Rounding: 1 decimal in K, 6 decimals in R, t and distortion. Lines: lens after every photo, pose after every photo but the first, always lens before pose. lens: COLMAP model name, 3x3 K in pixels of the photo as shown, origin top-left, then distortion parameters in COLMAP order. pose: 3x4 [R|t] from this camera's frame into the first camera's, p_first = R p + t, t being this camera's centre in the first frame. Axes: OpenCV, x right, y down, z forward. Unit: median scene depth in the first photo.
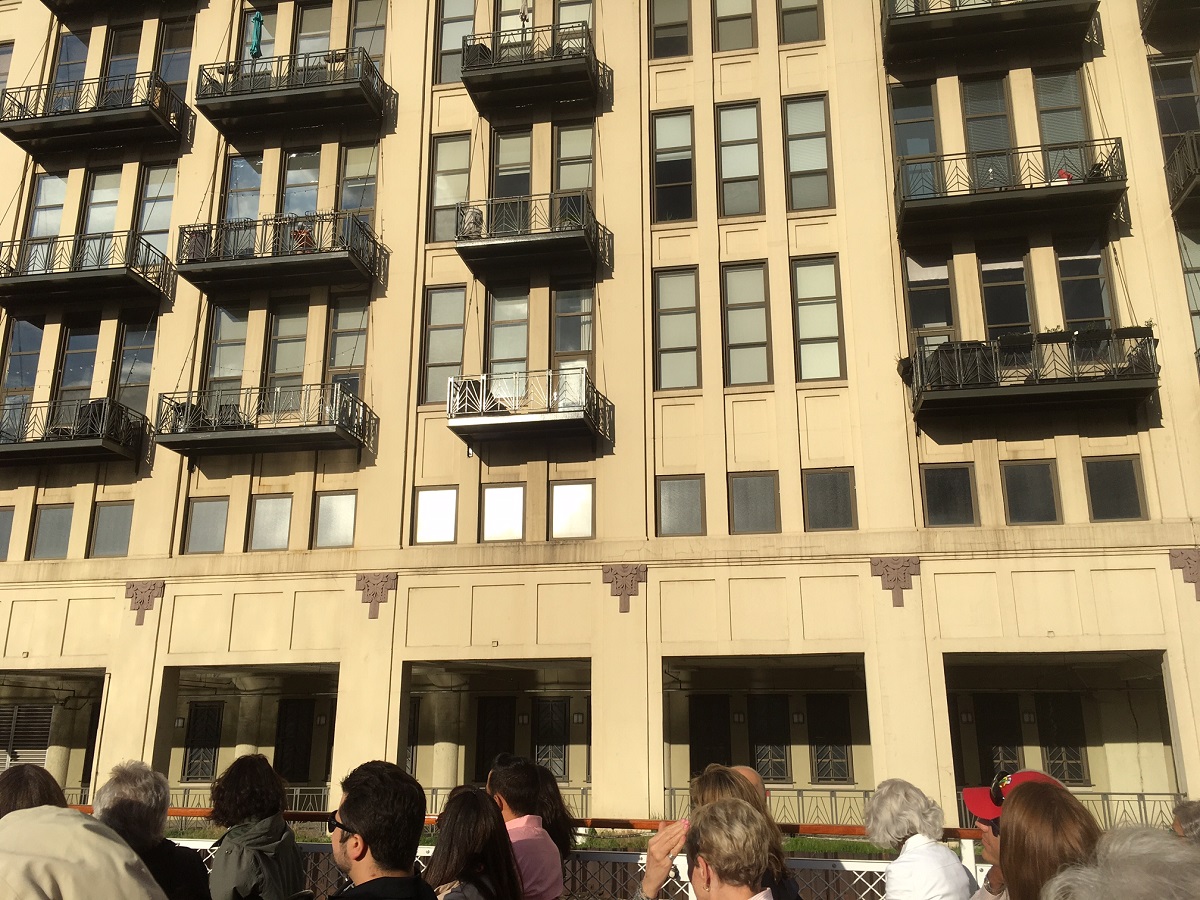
lens RADIAL K [[1006.5, 0, 600.0], [0, 1006.5, 450.0], [0, 0, 1]] dist [0.022001, -0.004541]
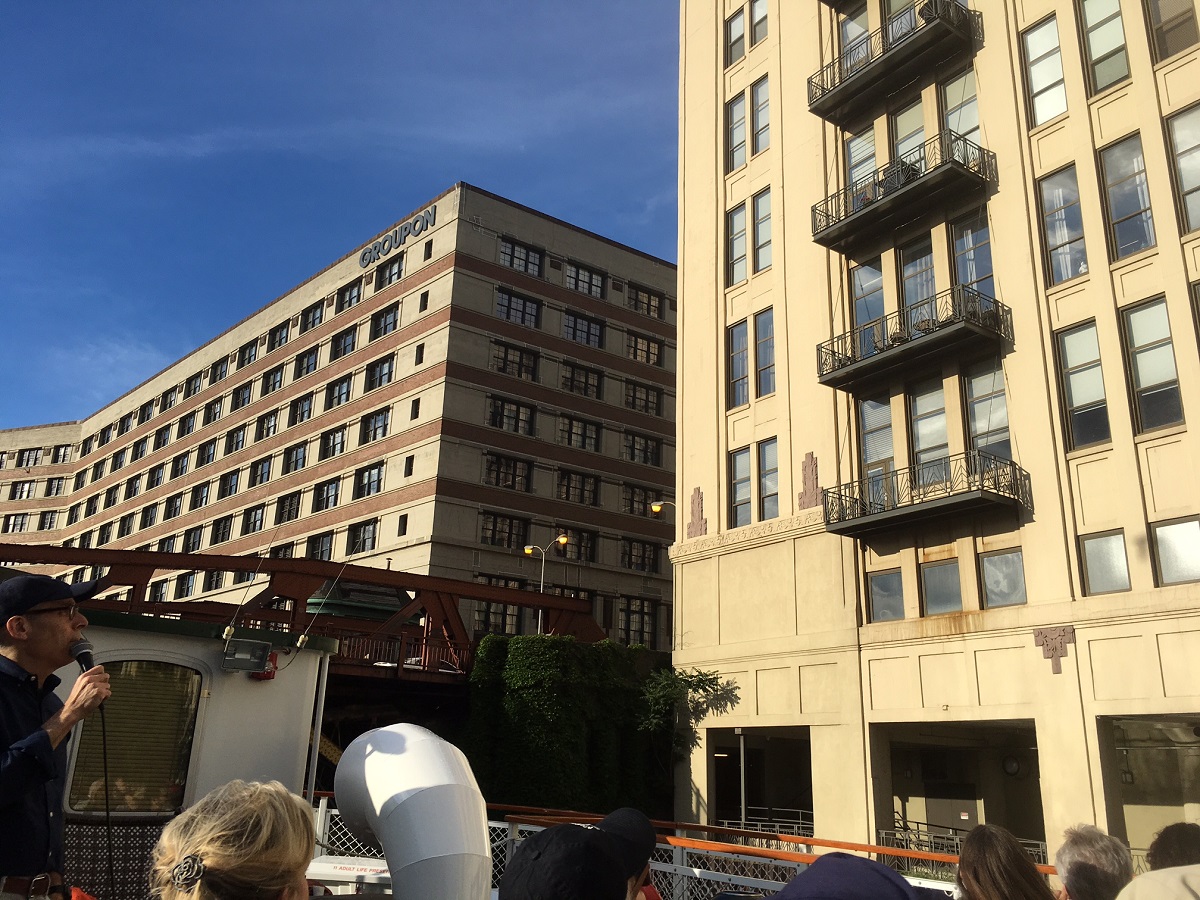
lens RADIAL K [[1006.5, 0, 600.0], [0, 1006.5, 450.0], [0, 0, 1]] dist [0.022001, -0.004541]
pose [[0.703021, -0.195888, -0.683659, 0.189107], [0.162292, 0.980141, -0.113951, -0.009141], [0.692404, -0.030842, 0.720850, -0.028857]]
